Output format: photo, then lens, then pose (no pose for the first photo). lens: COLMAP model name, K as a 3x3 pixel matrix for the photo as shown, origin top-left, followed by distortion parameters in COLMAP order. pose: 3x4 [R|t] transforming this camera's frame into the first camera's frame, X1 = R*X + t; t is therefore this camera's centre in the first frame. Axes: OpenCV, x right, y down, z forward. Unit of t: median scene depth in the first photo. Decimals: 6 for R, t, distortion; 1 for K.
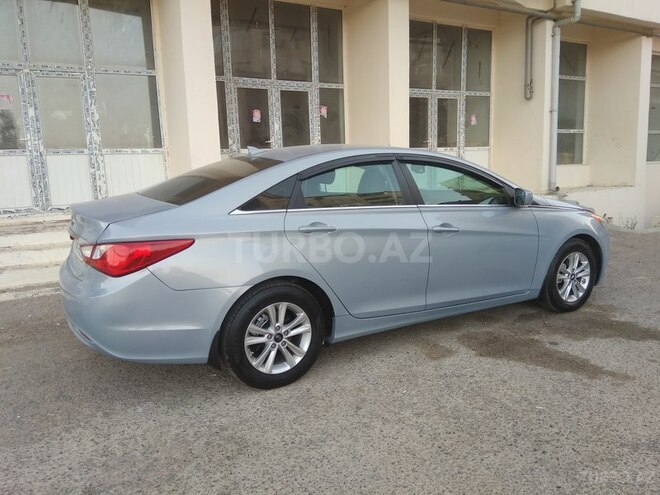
lens RADIAL K [[511.4, 0, 329.2], [0, 511.4, 246.0], [0, 0, 1]] dist [0.048964, -0.086425]
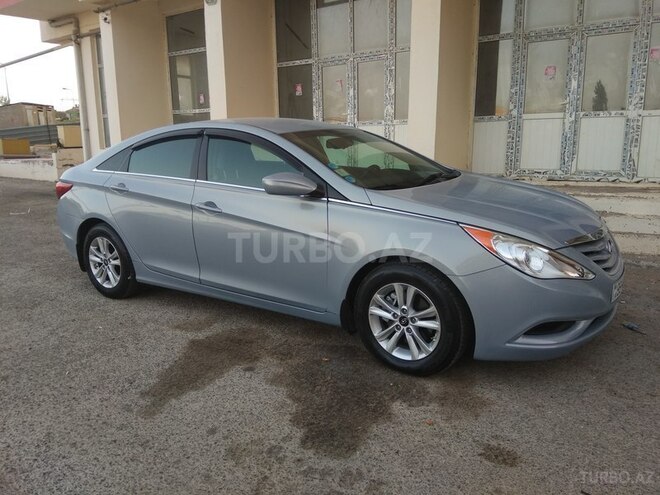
lens RADIAL K [[511.4, 0, 329.9], [0, 511.4, 249.5], [0, 0, 1]] dist [0.048964, -0.086425]
pose [[0.433981, 0.202569, -0.877853, 1.115970], [-0.138166, 0.977832, 0.157335, -0.129440], [0.890265, 0.053009, 0.452349, 0.723543]]
